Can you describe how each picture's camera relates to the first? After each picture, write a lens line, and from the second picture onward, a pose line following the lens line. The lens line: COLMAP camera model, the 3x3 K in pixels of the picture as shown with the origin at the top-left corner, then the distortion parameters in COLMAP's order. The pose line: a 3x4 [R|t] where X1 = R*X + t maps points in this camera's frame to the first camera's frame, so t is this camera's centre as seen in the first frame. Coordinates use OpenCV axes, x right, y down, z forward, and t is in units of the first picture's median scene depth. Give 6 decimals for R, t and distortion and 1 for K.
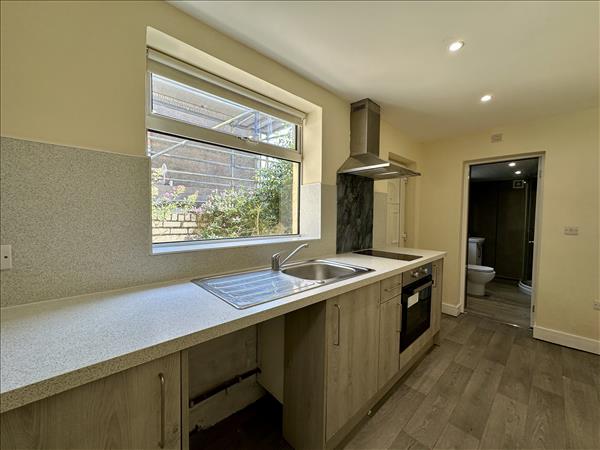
lens RADIAL K [[239.7, 0, 300.4], [0, 239.7, 225.1], [0, 0, 1]] dist [0.000355, 0.000170]
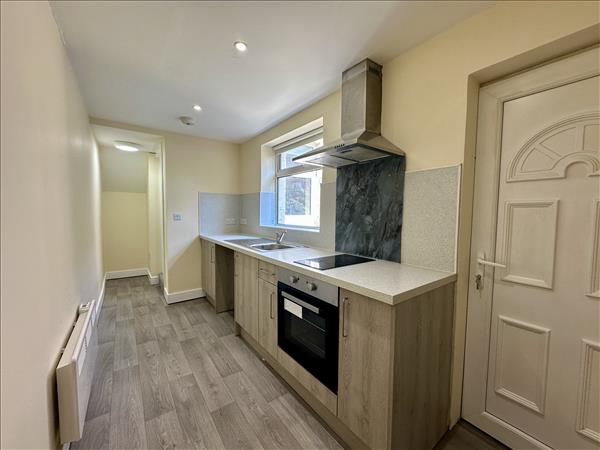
lens RADIAL K [[239.7, 0, 300.7], [0, 239.7, 225.5], [0, 0, 1]] dist [0.000355, 0.000170]
pose [[-0.112288, 0.041725, -0.992799, 1.106316], [-0.053867, 0.997393, 0.048011, -0.022505], [0.992215, 0.058870, -0.109748, 0.931465]]
